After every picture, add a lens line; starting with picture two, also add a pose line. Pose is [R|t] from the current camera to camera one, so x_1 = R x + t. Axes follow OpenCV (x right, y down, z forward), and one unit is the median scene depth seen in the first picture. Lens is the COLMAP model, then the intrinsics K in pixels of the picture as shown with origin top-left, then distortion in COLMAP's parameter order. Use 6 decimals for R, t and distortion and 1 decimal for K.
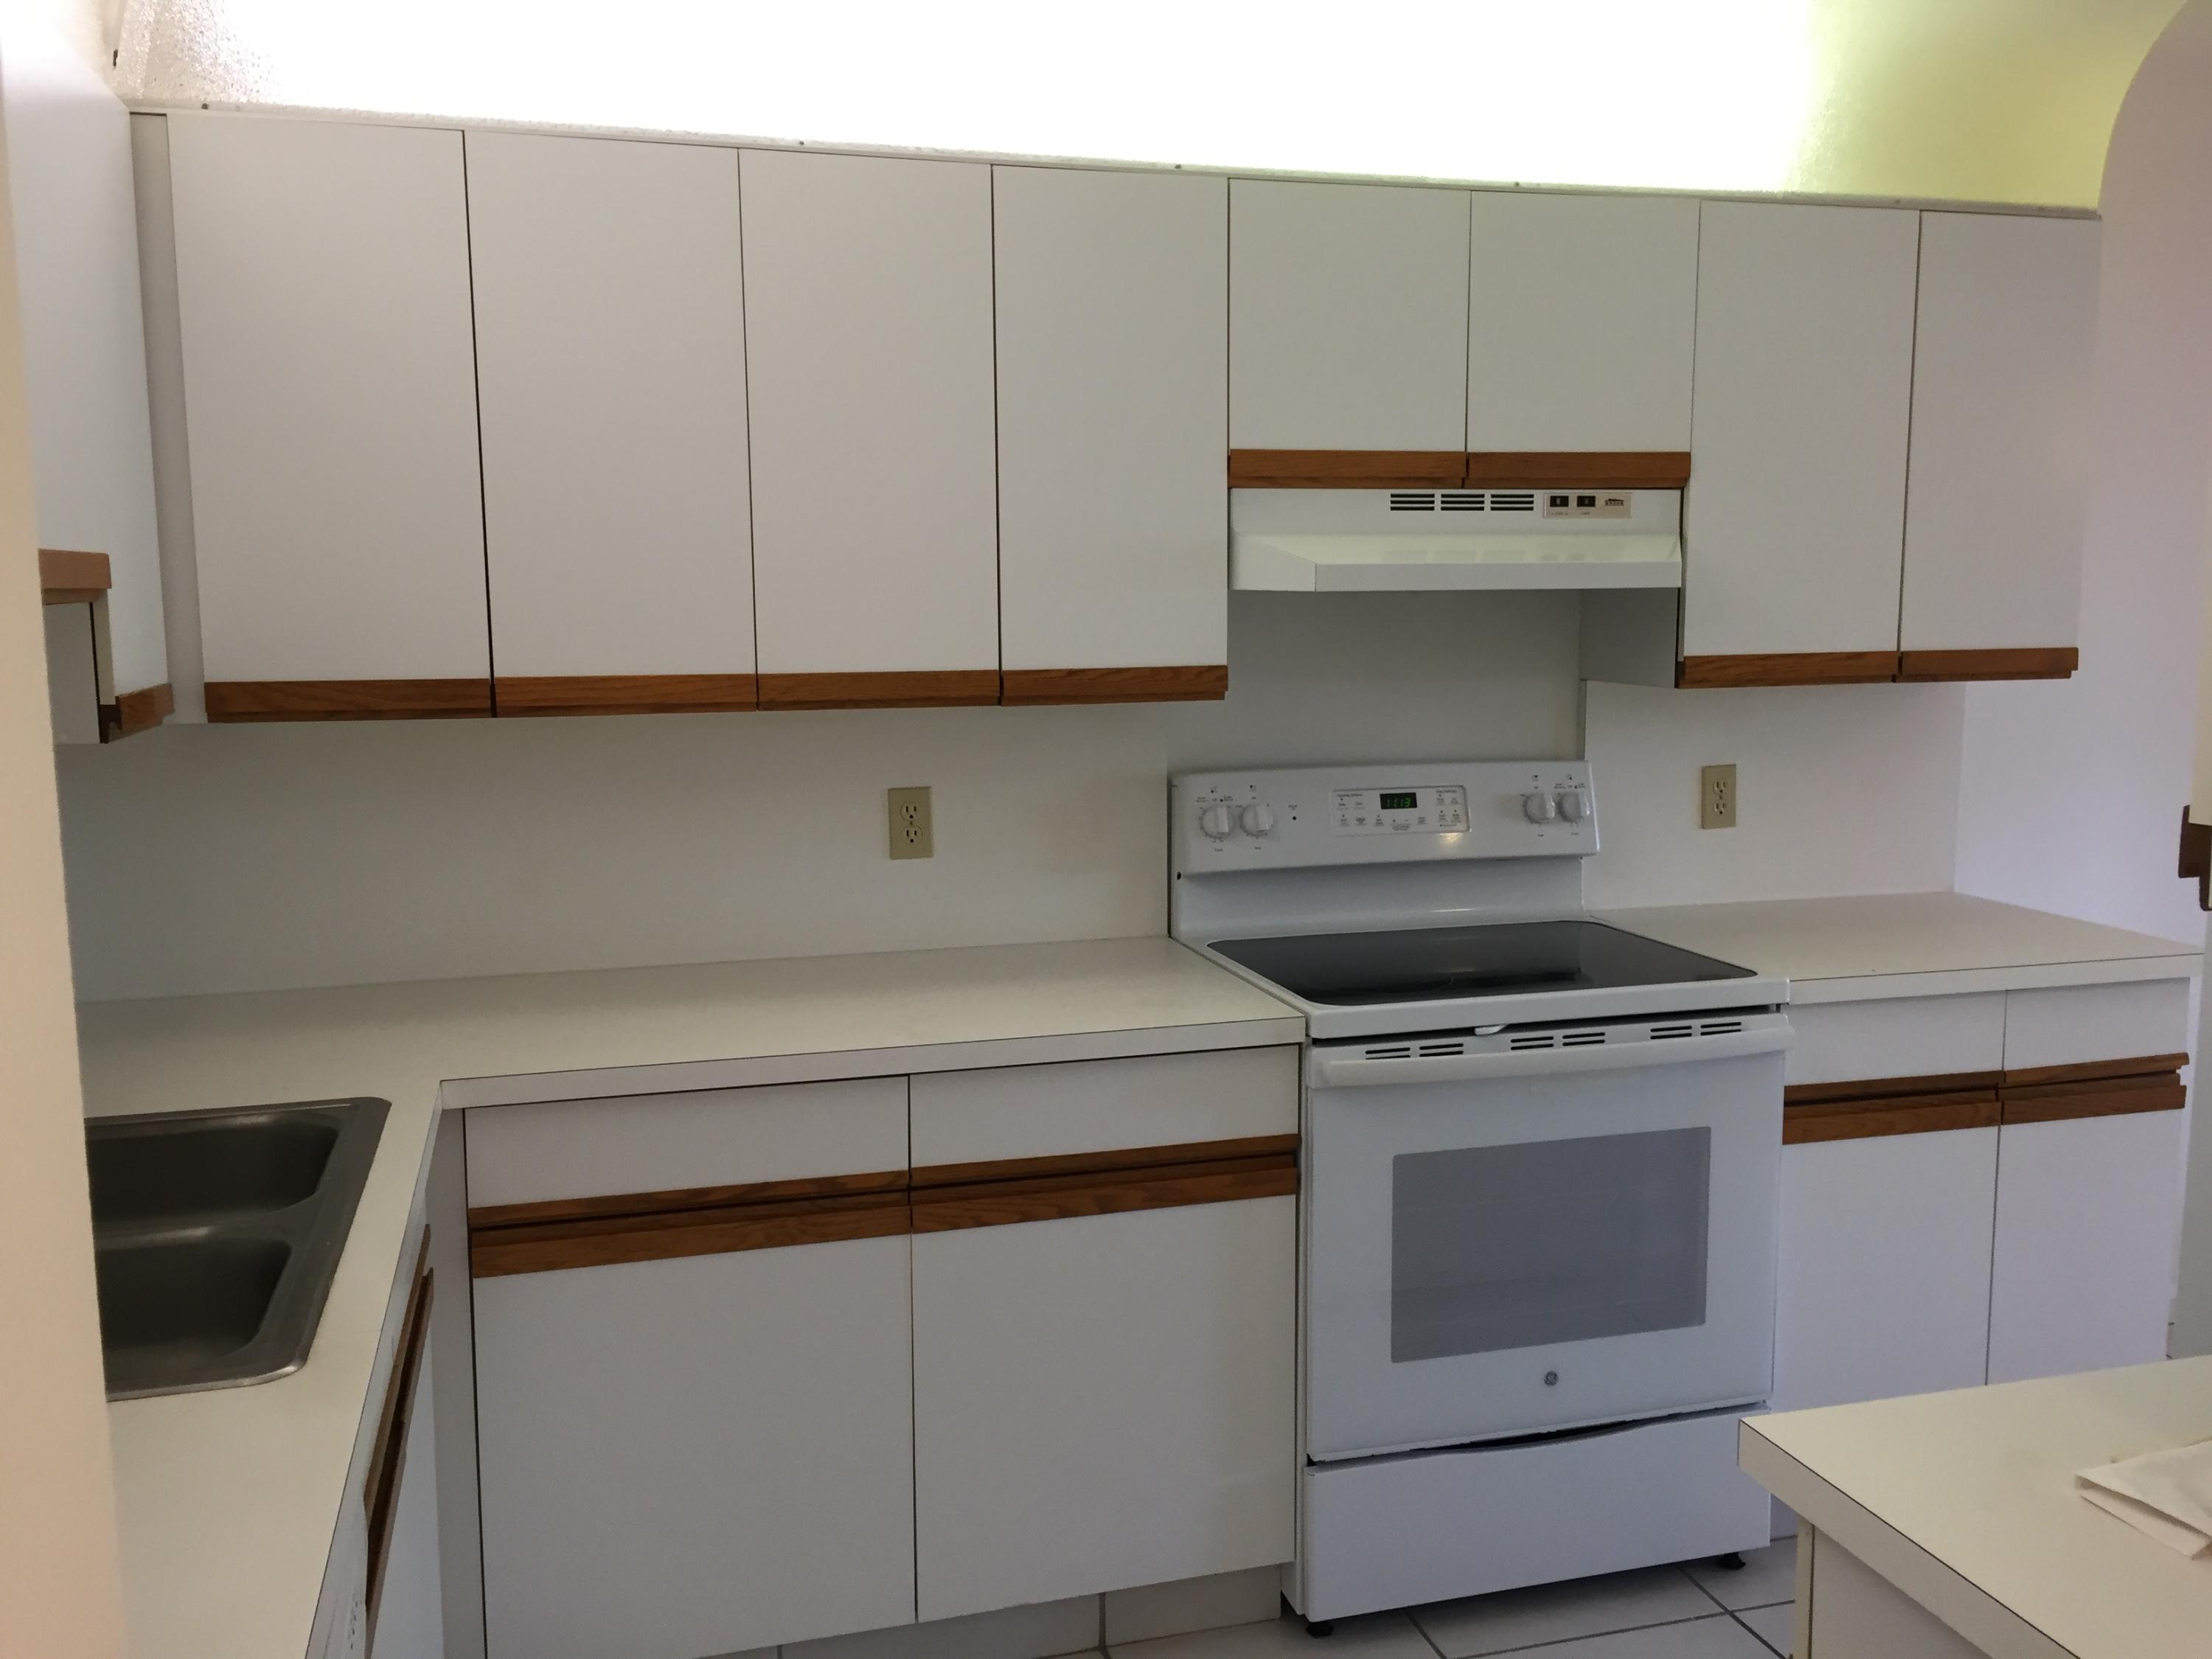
lens RADIAL K [[1884.8, 0, 1106.0], [0, 1884.8, 829.5], [0, 0, 1]] dist [0.067780, -0.100826]
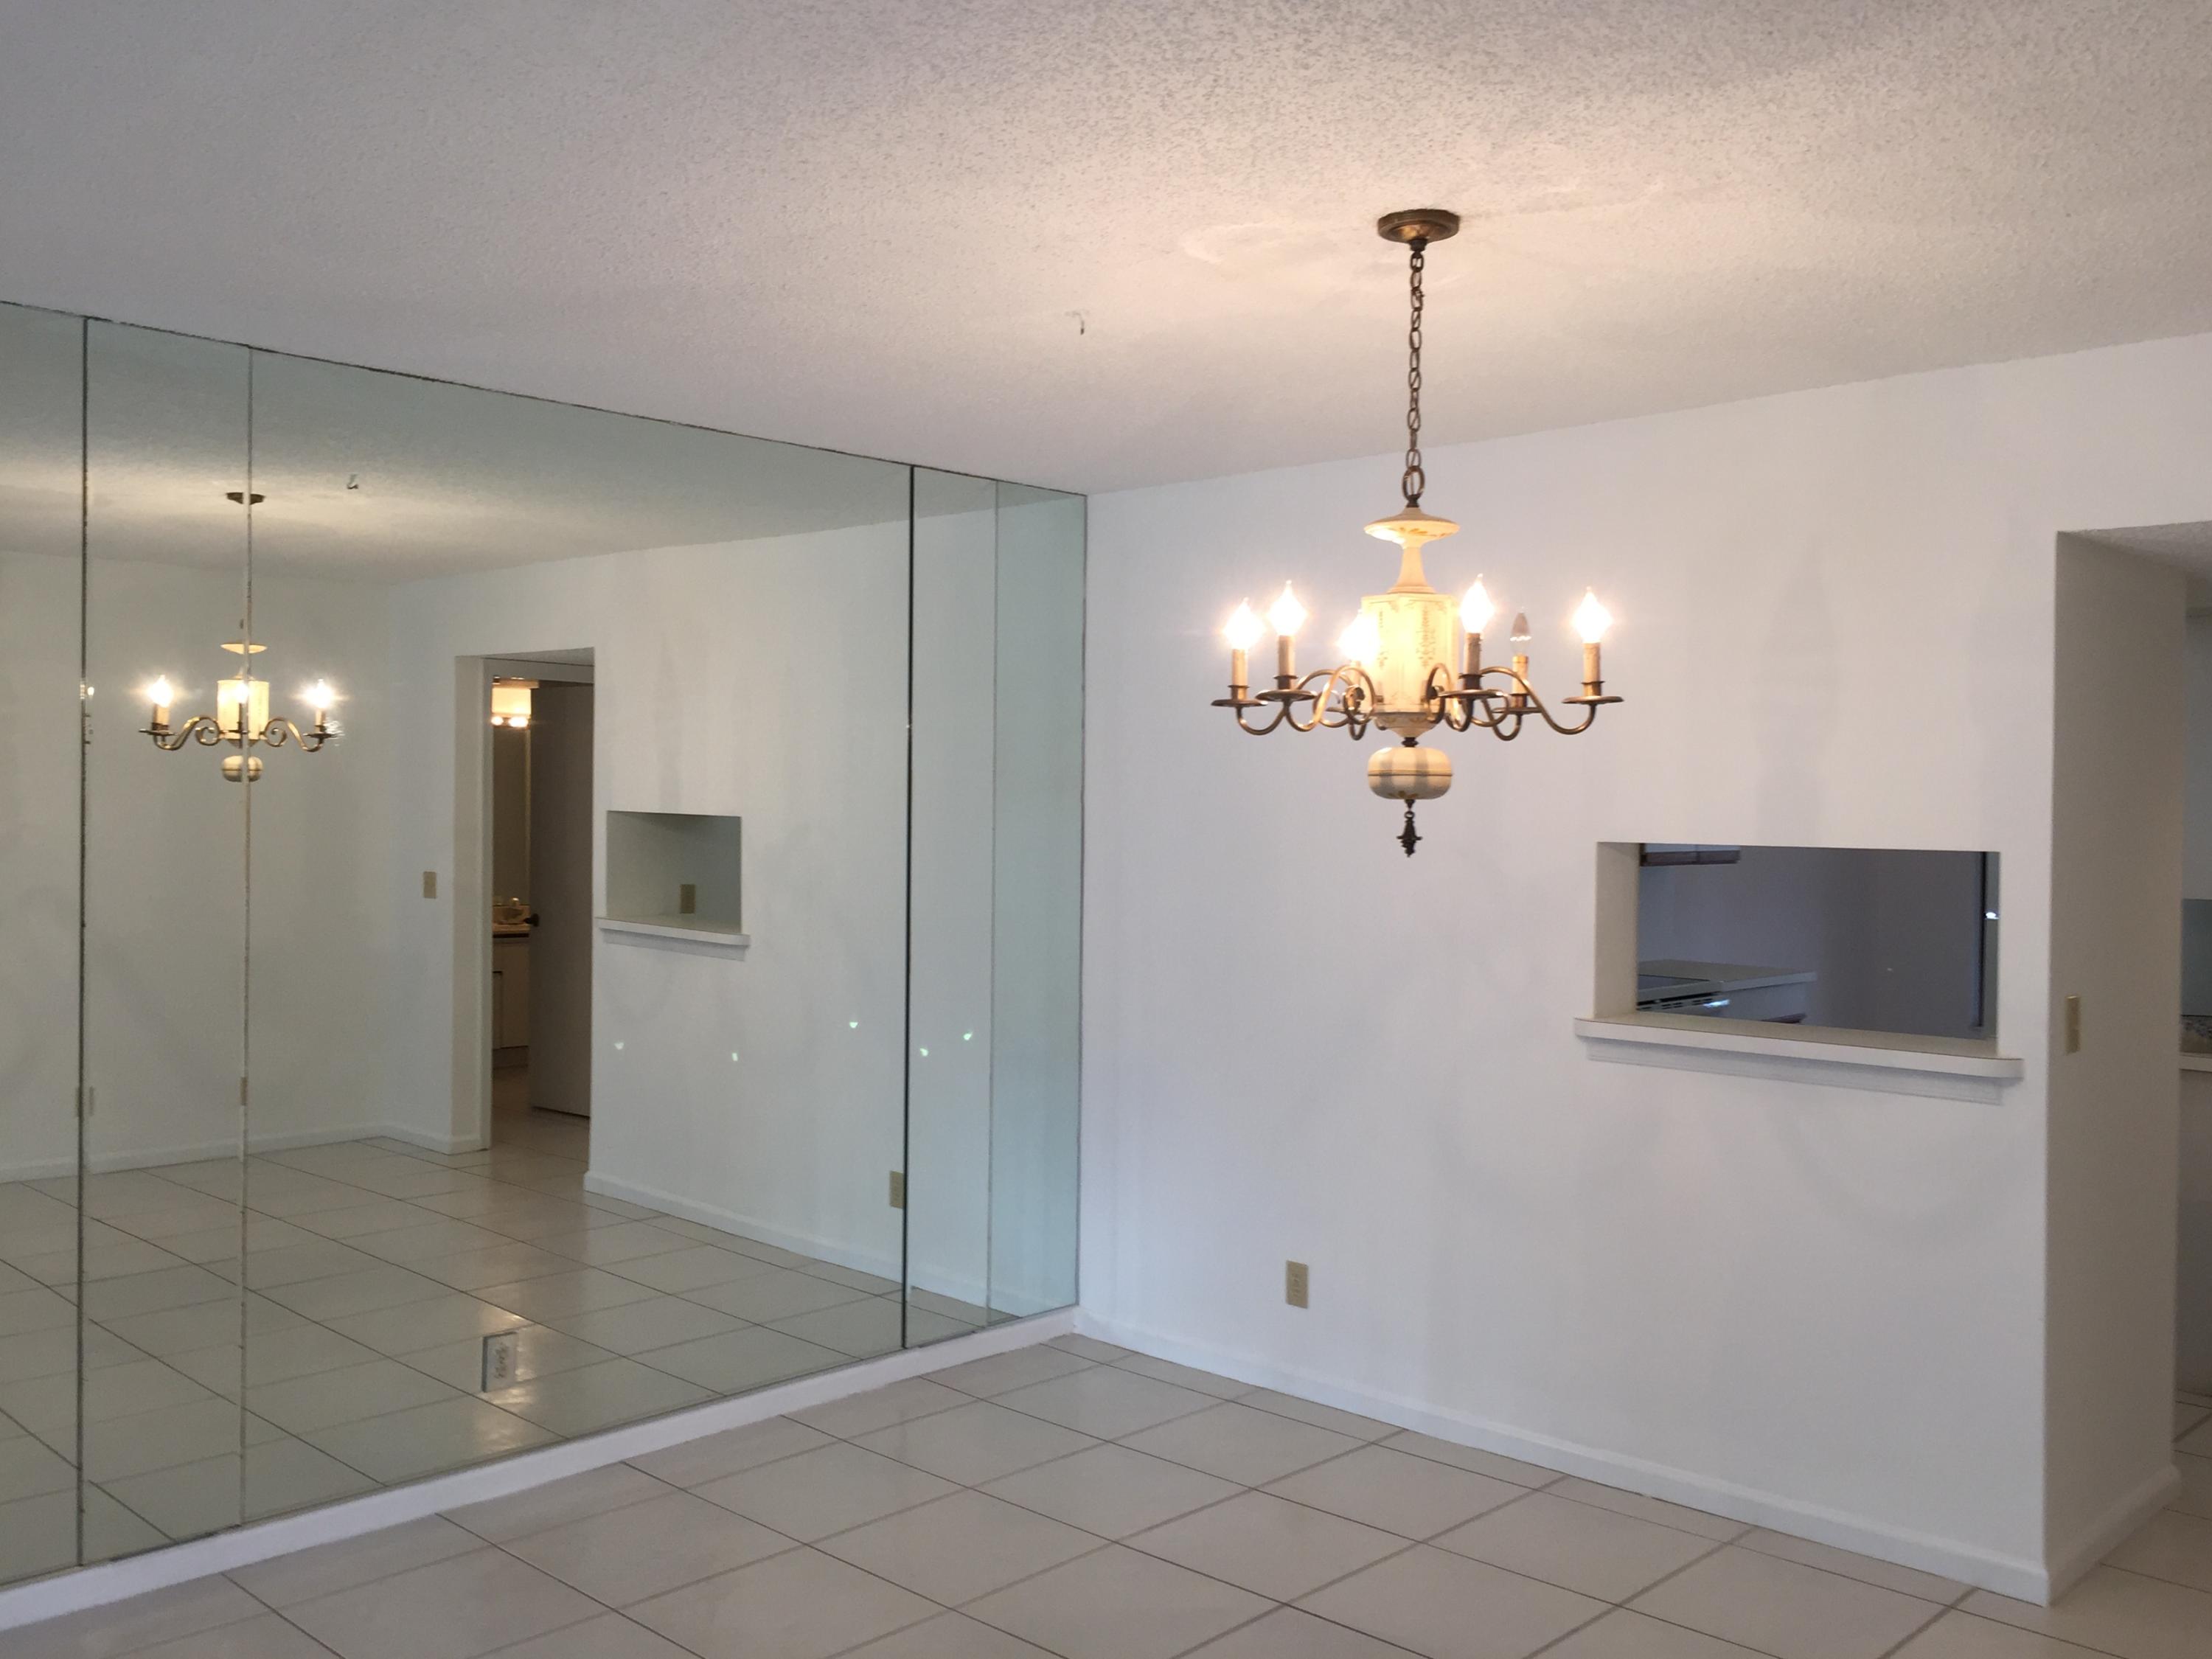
lens RADIAL K [[1933.9, 0, 1101.0], [0, 1933.9, 826.6], [0, 0, 1]] dist [0.119394, -0.163266]
pose [[0.869393, 0.010300, 0.494014, -1.505797], [0.042182, 0.994586, -0.094971, 0.080852], [-0.492317, 0.103406, 0.864252, -0.774170]]
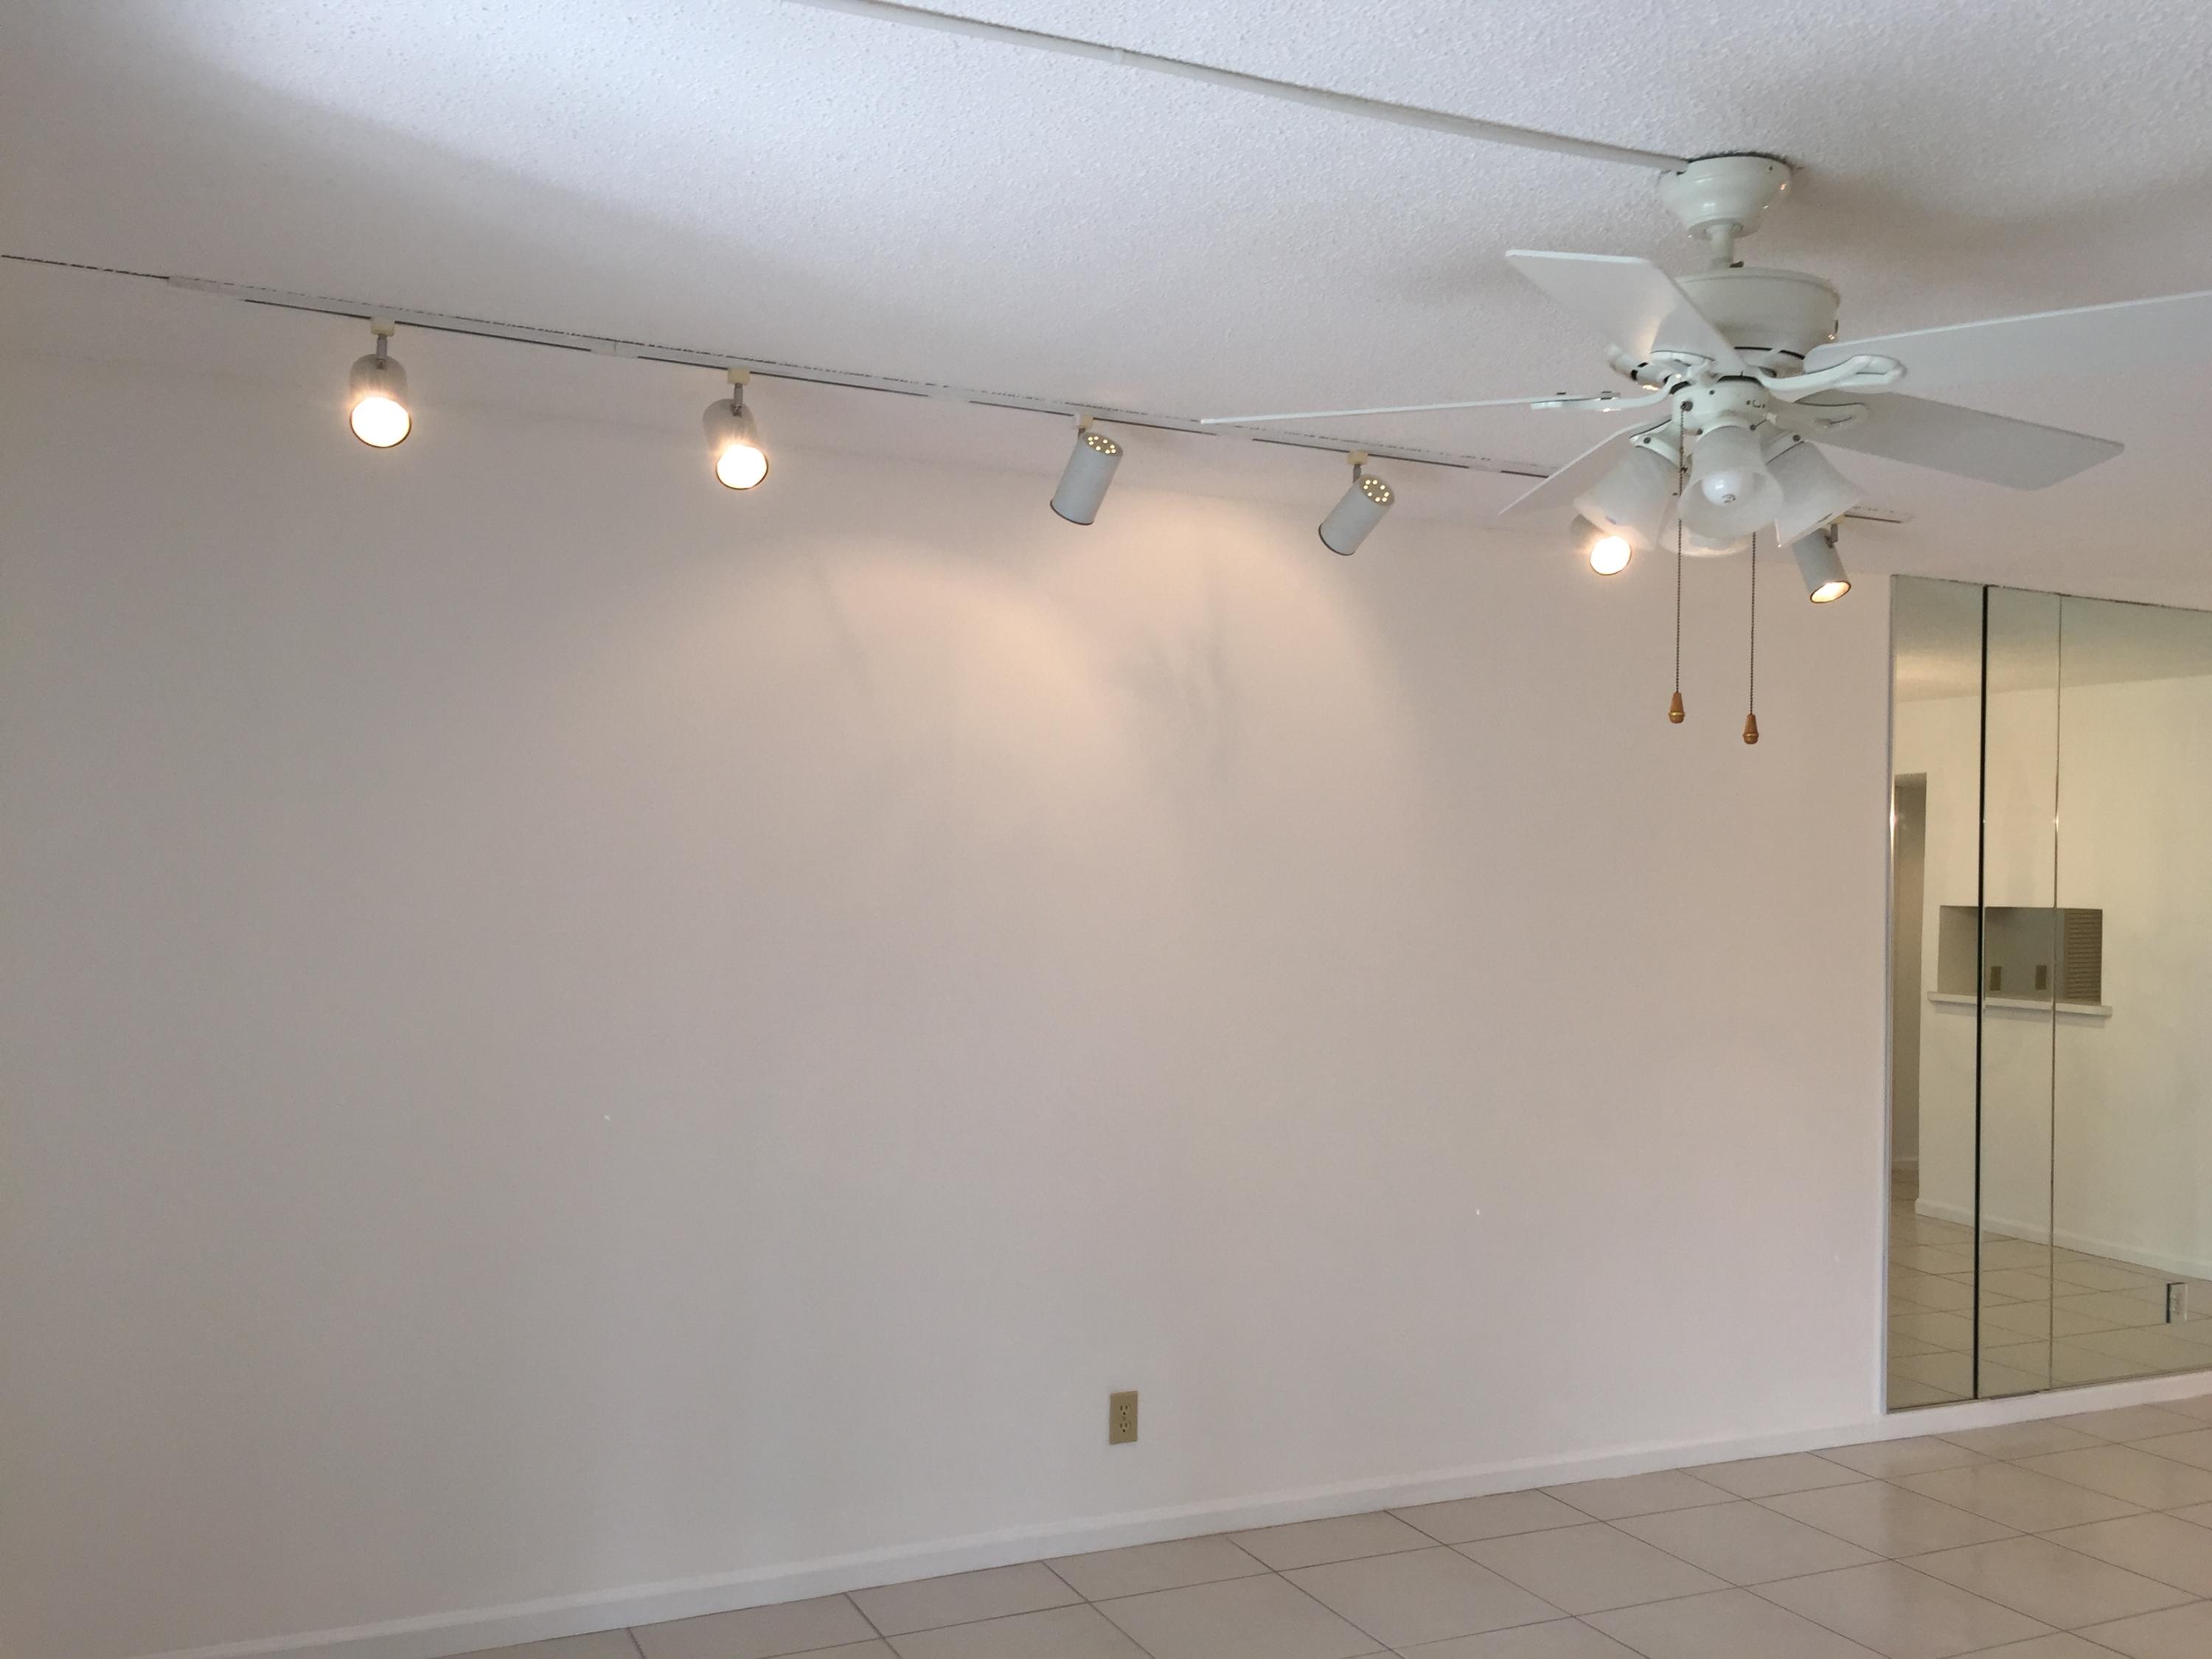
lens RADIAL K [[1874.7, 0, 1092.6], [0, 1874.7, 812.4], [0, 0, 1]] dist [0.071788, -0.112200]
pose [[0.988885, 0.033559, 0.144849, -2.531591], [-0.011102, 0.988142, -0.153139, 0.128859], [-0.148271, 0.149829, 0.977531, -1.060104]]
